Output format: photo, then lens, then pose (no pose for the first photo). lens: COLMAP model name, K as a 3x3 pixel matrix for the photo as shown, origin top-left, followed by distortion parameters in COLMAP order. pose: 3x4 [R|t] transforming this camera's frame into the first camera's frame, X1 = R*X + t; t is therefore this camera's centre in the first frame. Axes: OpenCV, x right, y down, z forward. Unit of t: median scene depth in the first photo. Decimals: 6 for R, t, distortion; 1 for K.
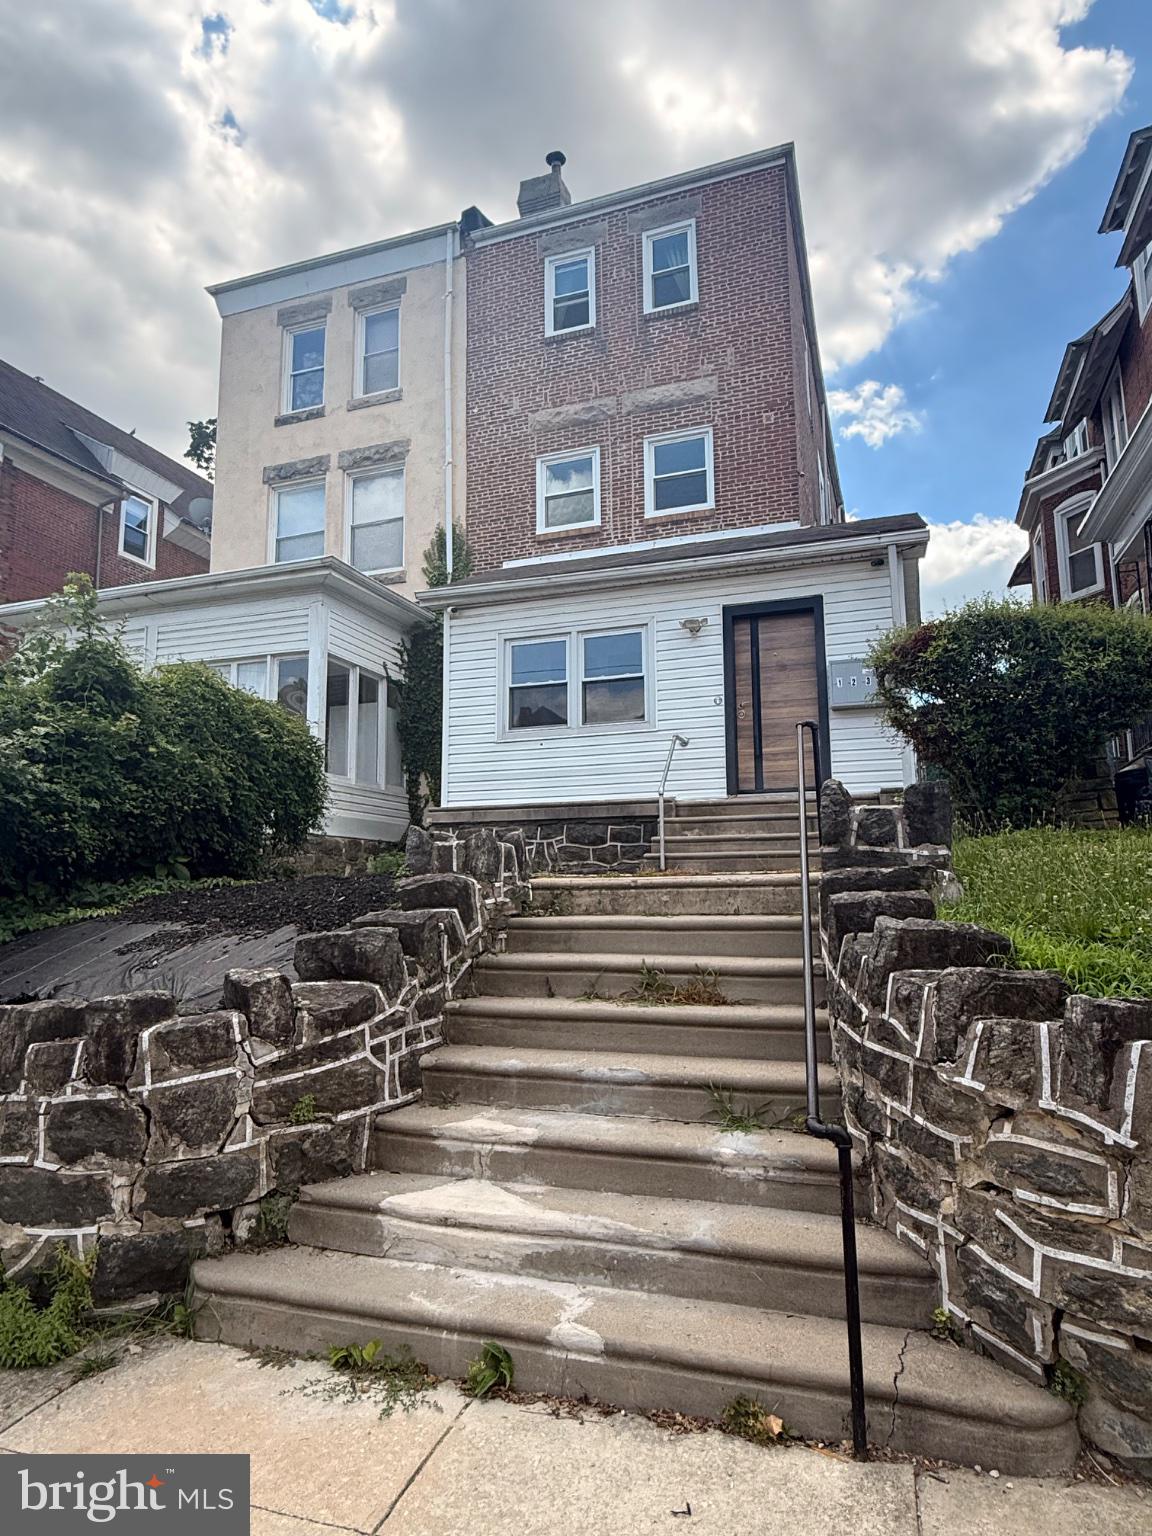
lens RADIAL K [[892.6, 0, 578.2], [0, 892.6, 769.5], [0, 0, 1]] dist [0.004991, 0.002975]
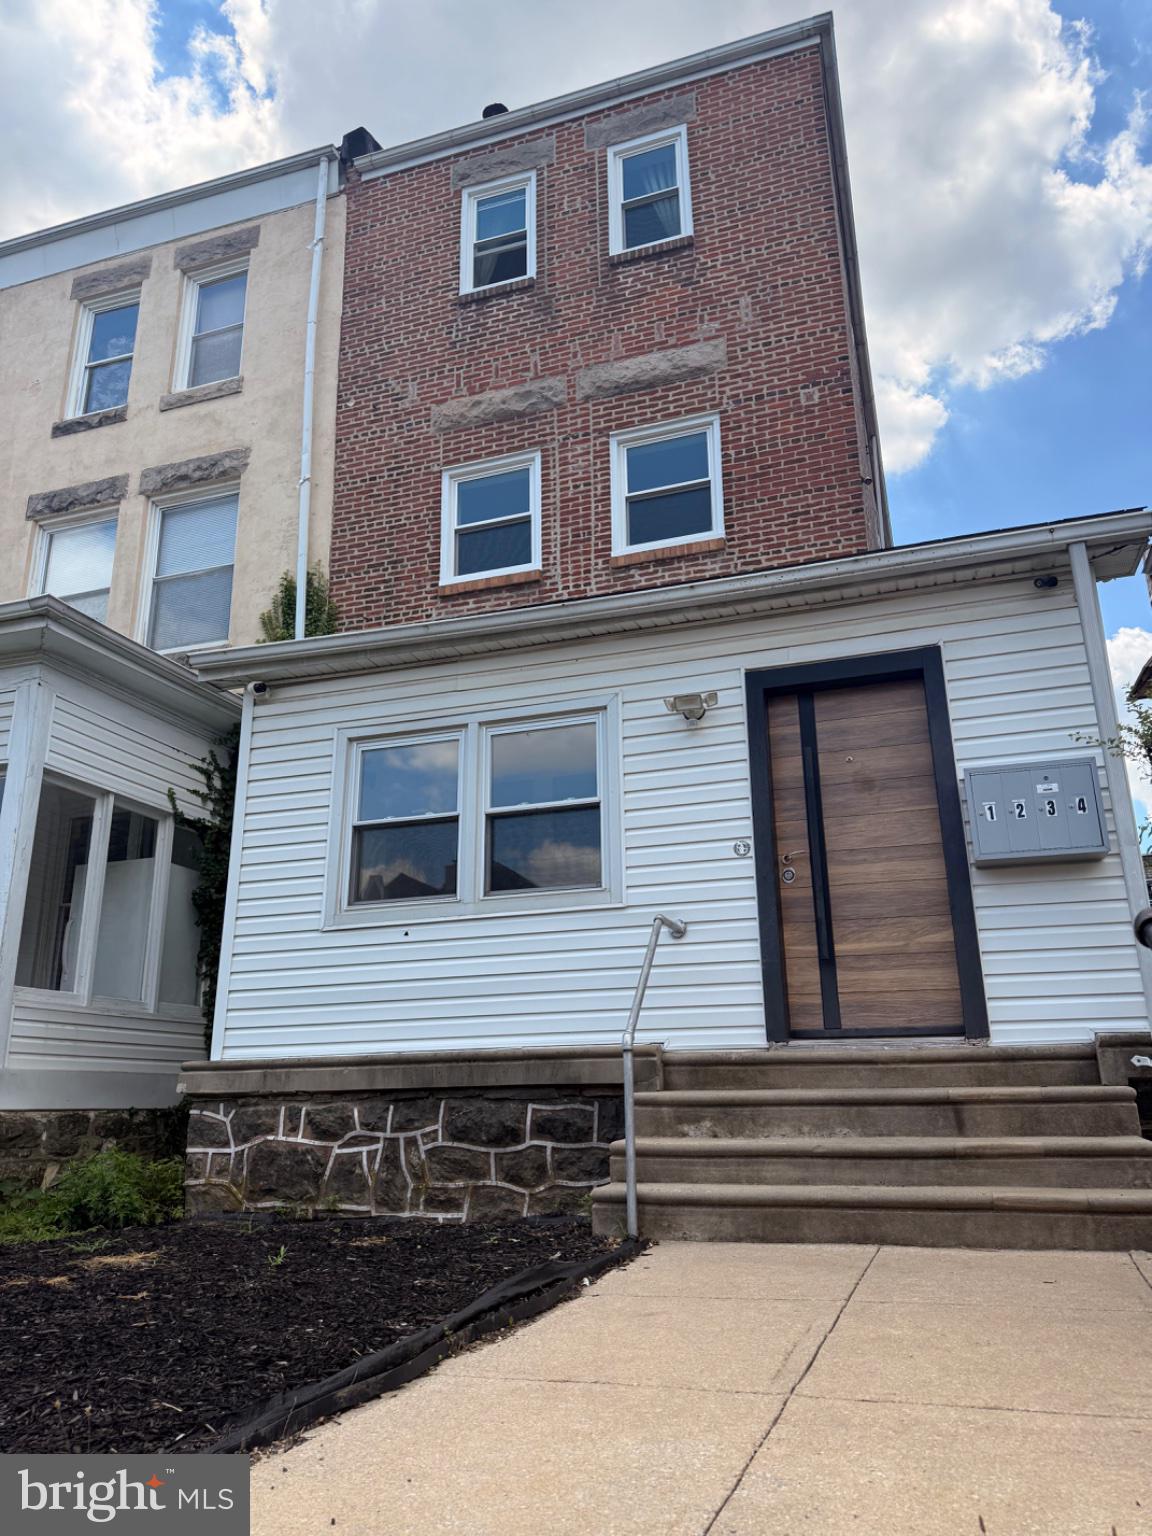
lens RADIAL K [[1086.9, 0, 573.7], [0, 1086.9, 766.5], [0, 0, 1]] dist [0.066004, -0.012801]
pose [[0.999934, -0.000749, 0.011497, 0.040322], [0.002592, 0.986940, -0.161069, -0.017950], [-0.011226, 0.161088, 0.986876, 0.288830]]
